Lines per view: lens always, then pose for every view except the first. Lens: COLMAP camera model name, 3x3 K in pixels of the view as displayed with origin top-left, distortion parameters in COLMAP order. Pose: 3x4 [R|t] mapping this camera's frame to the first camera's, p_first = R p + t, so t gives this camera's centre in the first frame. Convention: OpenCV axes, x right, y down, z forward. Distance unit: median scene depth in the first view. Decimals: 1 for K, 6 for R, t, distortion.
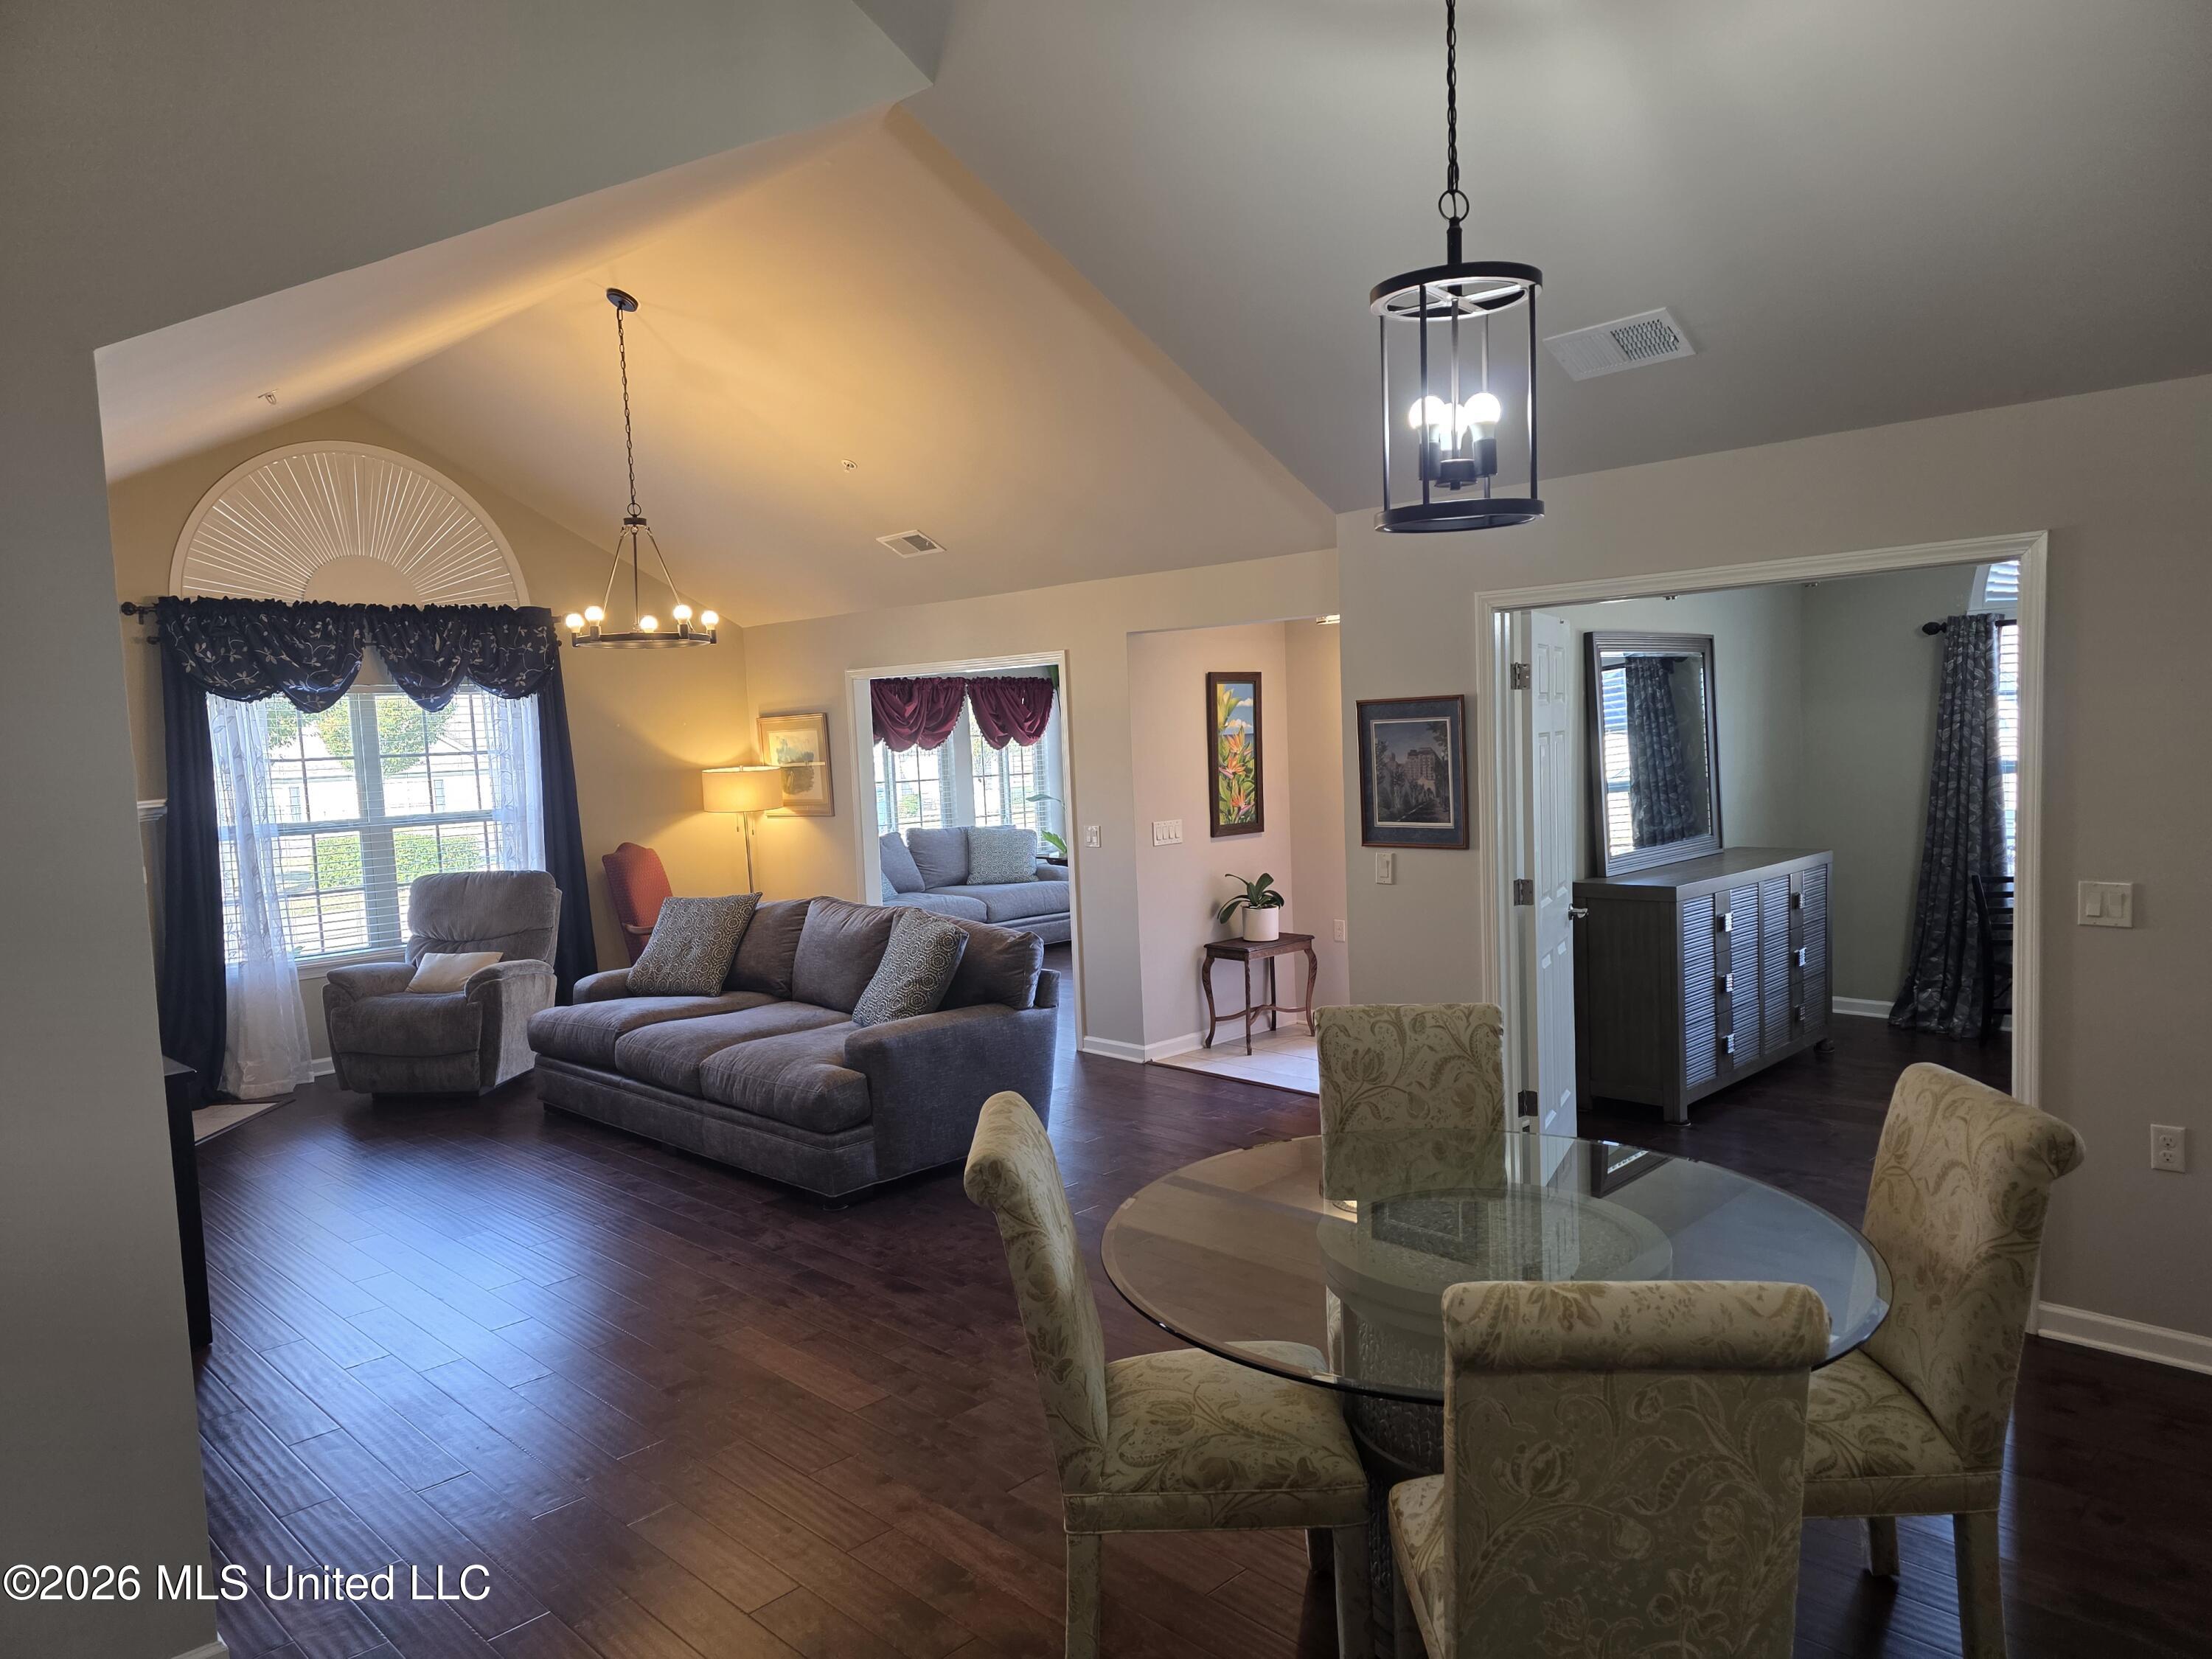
lens RADIAL K [[1480.0, 0, 1115.2], [0, 1480.0, 845.7], [0, 0, 1]] dist [0.033988, -0.003089]
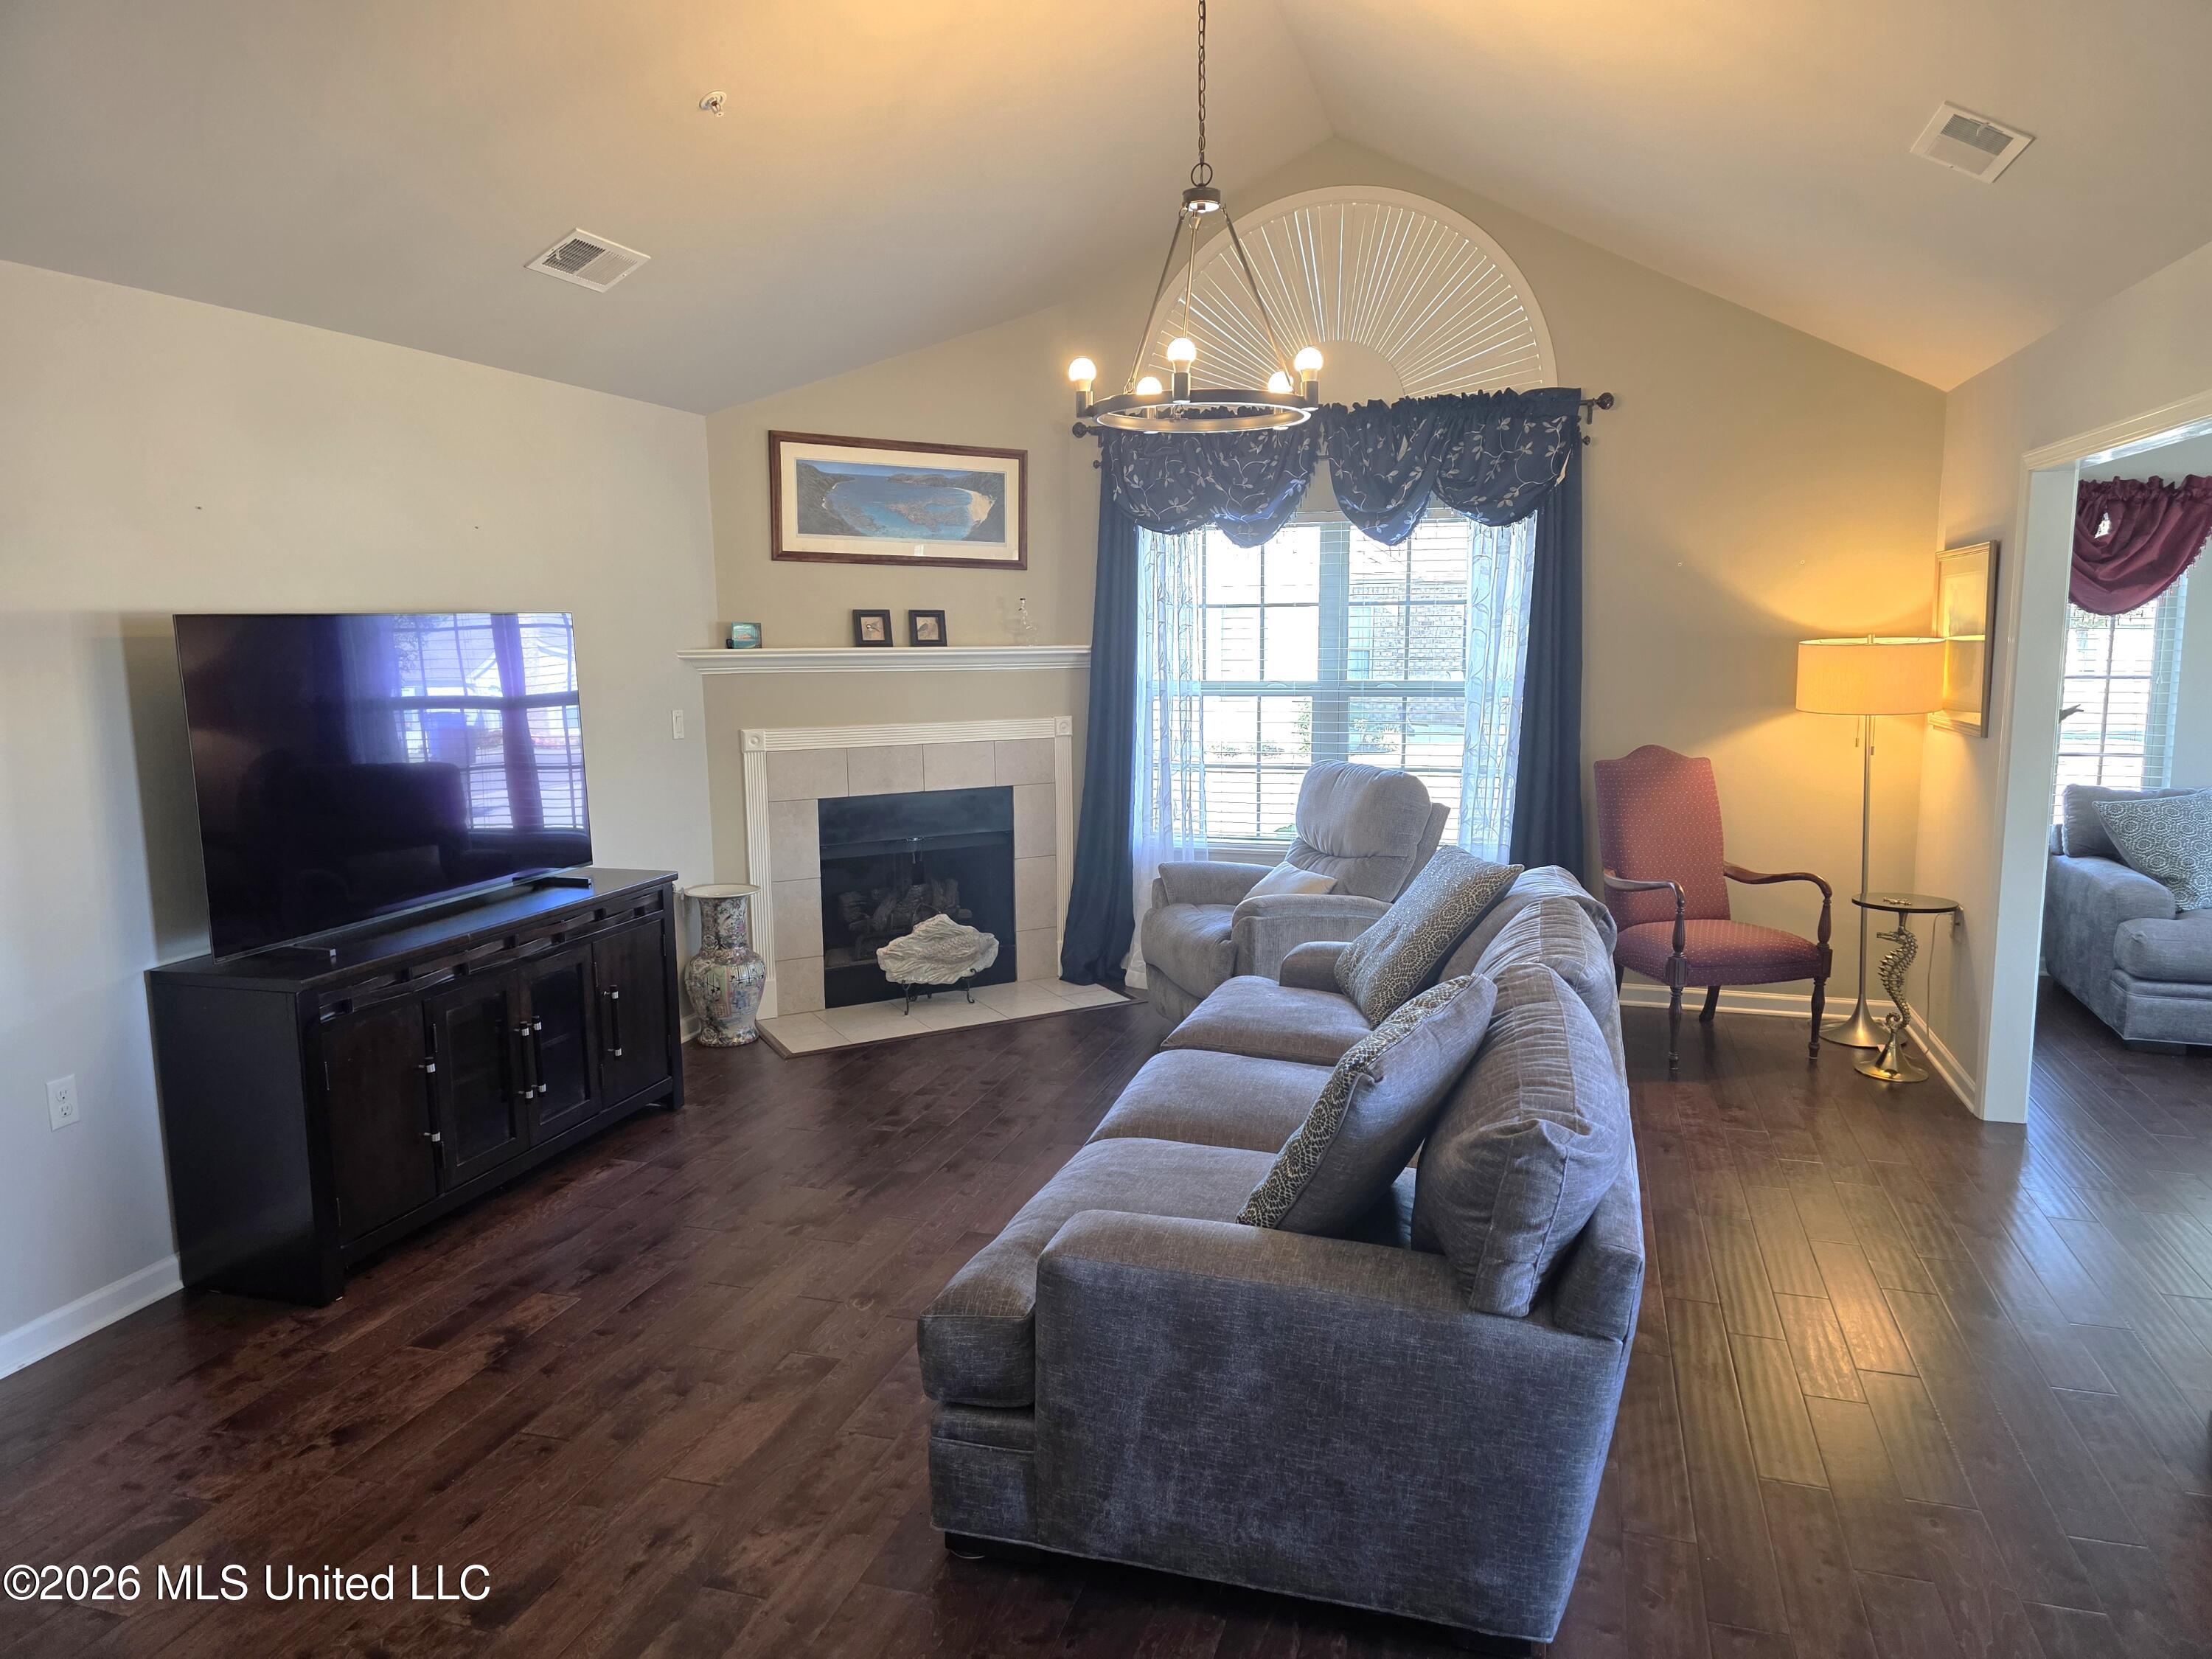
lens RADIAL K [[1480.0, 0, 1115.2], [0, 1480.0, 845.7], [0, 0, 1]] dist [0.033988, -0.003089]
pose [[0.477035, 0.171880, -0.861914, 0.139345], [-0.079567, 0.985109, 0.152410, -0.041744], [0.875275, -0.004125, 0.483607, 0.493229]]
